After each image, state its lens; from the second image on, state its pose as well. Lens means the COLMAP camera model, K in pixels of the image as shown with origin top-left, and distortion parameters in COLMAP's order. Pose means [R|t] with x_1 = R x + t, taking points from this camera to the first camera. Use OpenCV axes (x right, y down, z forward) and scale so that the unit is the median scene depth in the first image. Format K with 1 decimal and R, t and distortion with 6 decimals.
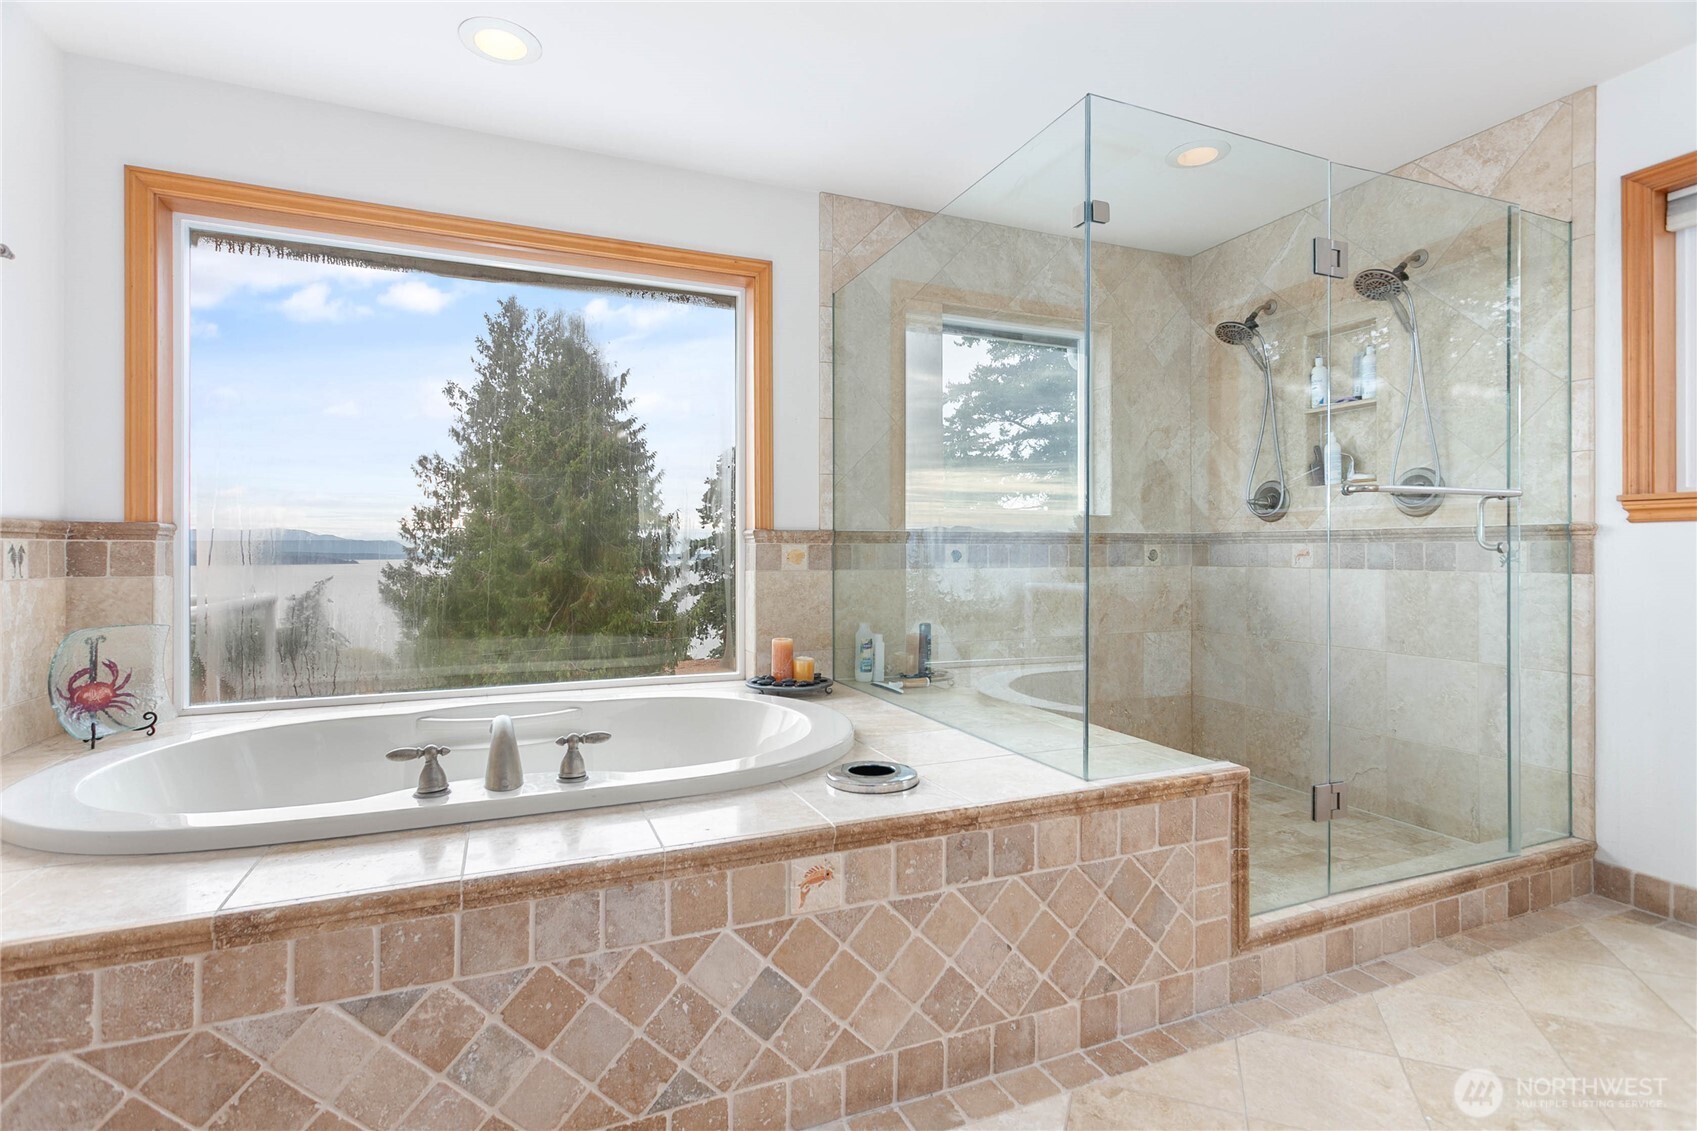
lens RADIAL K [[805.8, 0, 848.1], [0, 805.8, 556.1], [0, 0, 1]] dist [0.003269, -0.000423]
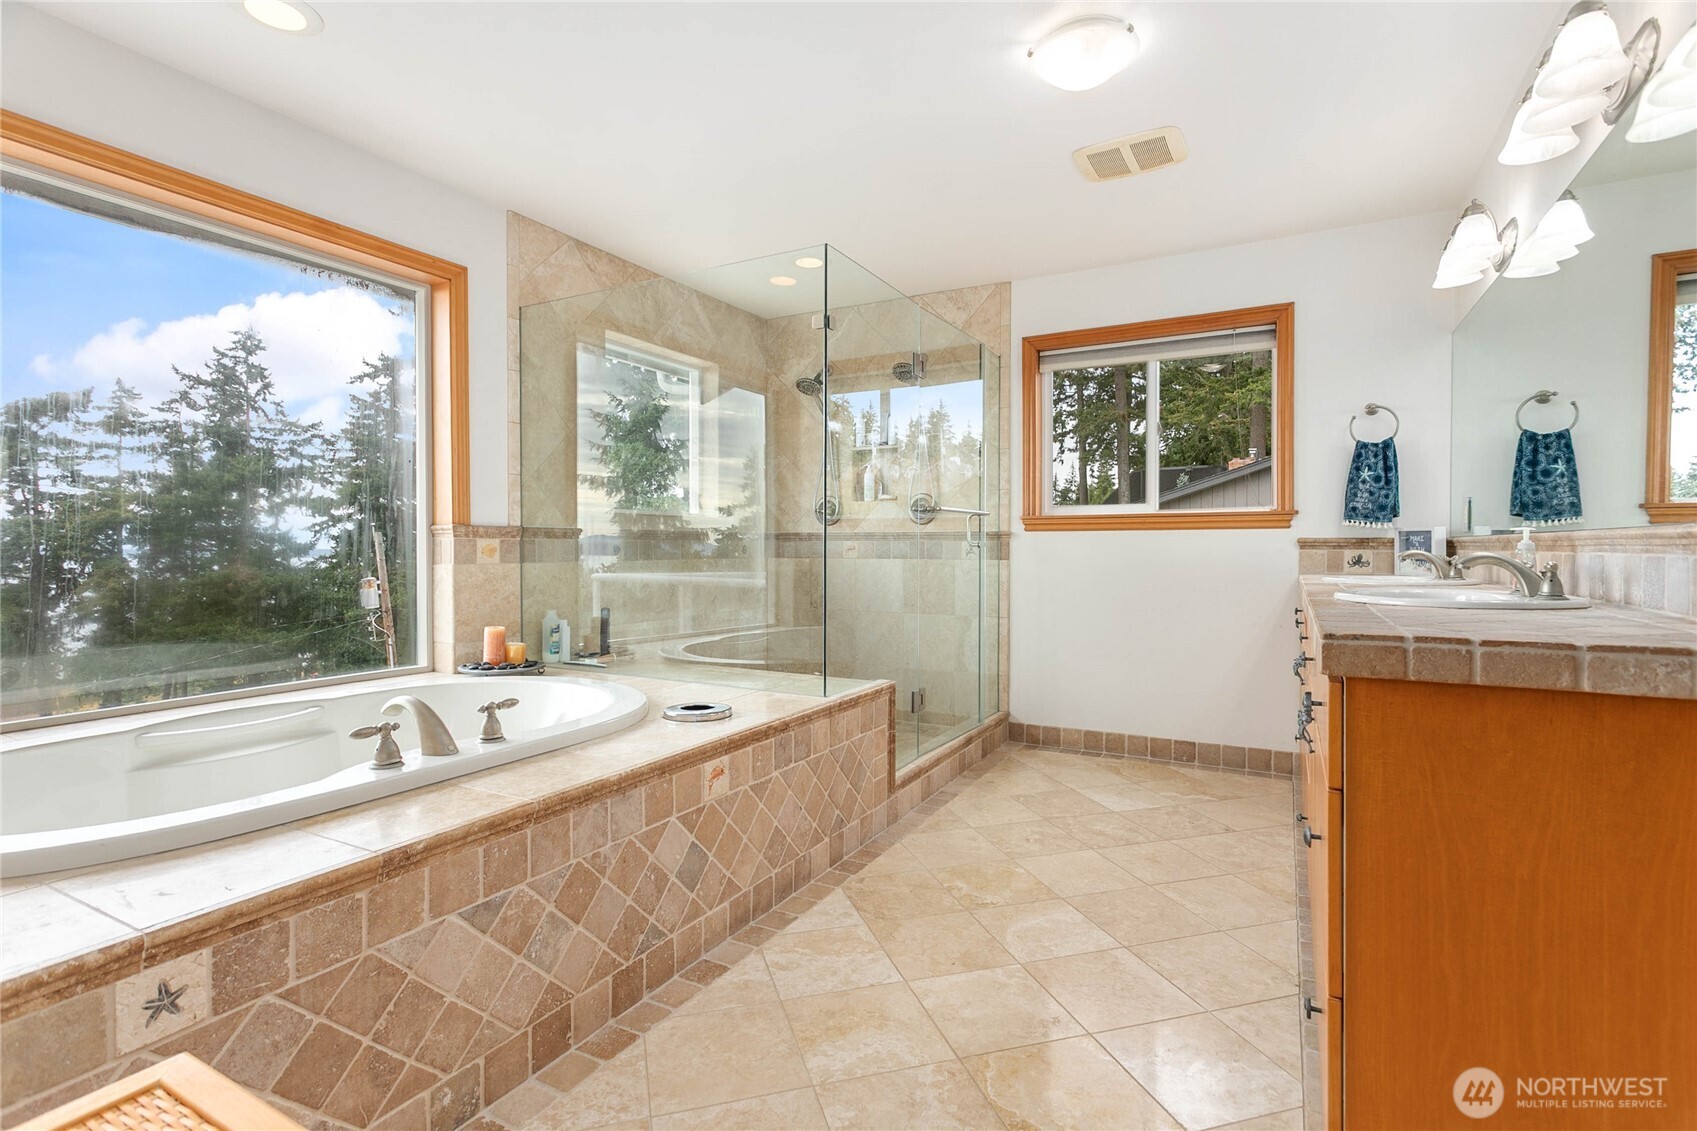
lens RADIAL K [[805.8, 0, 848.1], [0, 805.8, 564.5], [0, 0, 1]] dist [0.003269, -0.000423]
pose [[0.783124, -0.011577, 0.621758, -0.544381], [0.000921, 0.999847, 0.017458, 0.000819], [-0.621865, -0.013099, 0.783015, -0.192306]]
